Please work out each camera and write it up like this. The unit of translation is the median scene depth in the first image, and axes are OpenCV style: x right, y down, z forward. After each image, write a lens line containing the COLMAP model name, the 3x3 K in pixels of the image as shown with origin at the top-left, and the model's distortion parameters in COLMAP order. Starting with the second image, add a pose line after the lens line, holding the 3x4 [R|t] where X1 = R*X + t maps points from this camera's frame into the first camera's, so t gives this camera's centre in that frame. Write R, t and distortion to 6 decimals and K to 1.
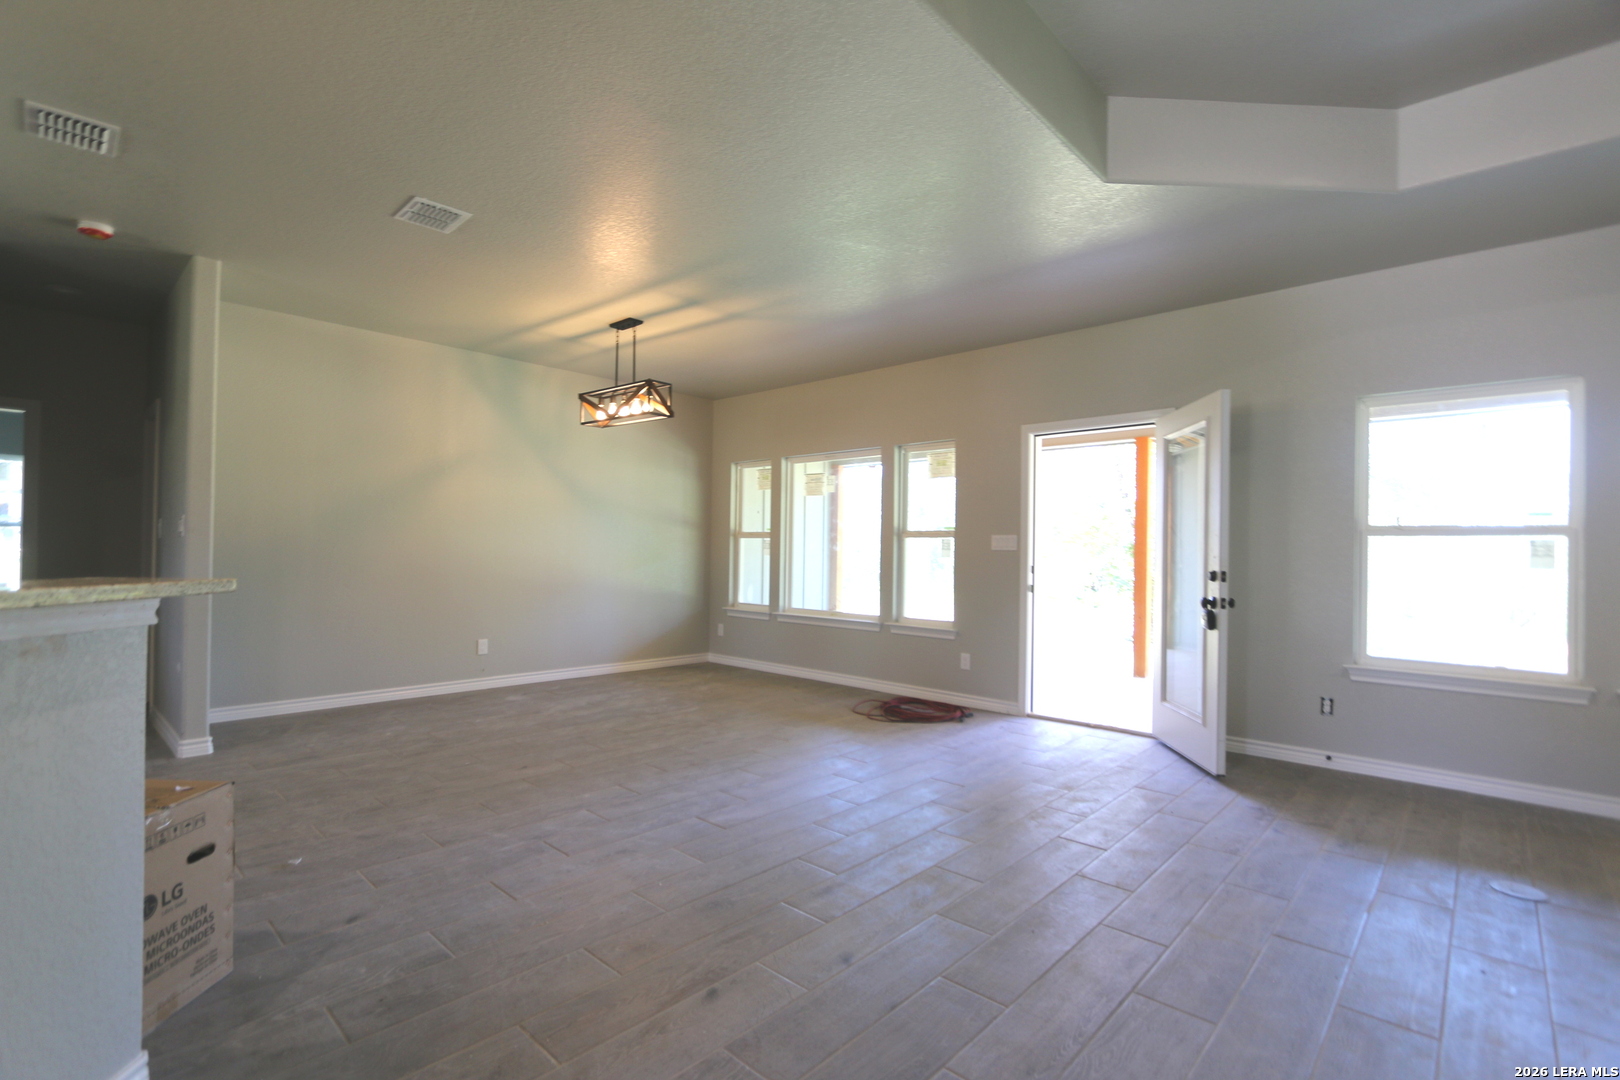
lens RADIAL K [[737.4, 0, 796.7], [0, 737.4, 541.4], [0, 0, 1]] dist [-0.018621, 0.003361]
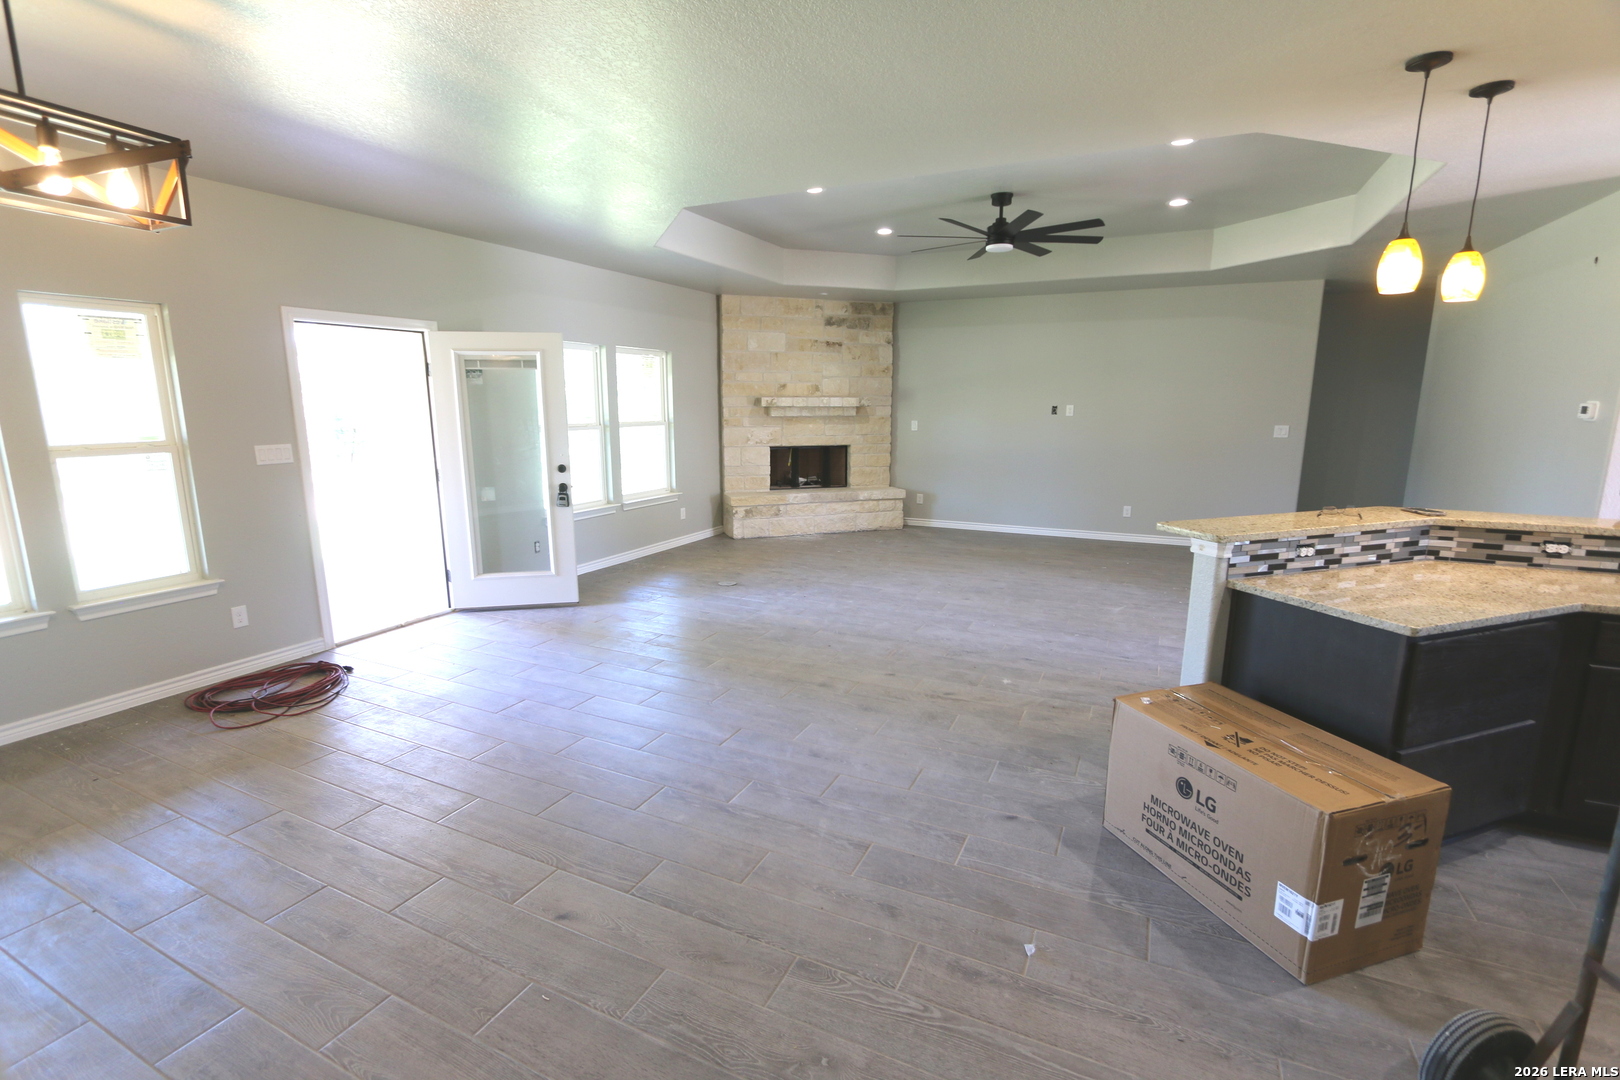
lens RADIAL K [[737.4, 0, 802.2], [0, 737.4, 539.1], [0, 0, 1]] dist [-0.018621, 0.003361]
pose [[-0.298138, -0.189018, 0.935621, -1.130297], [-0.019000, 0.981178, 0.192168, -0.124936], [-0.954334, 0.039516, -0.296118, 1.210738]]
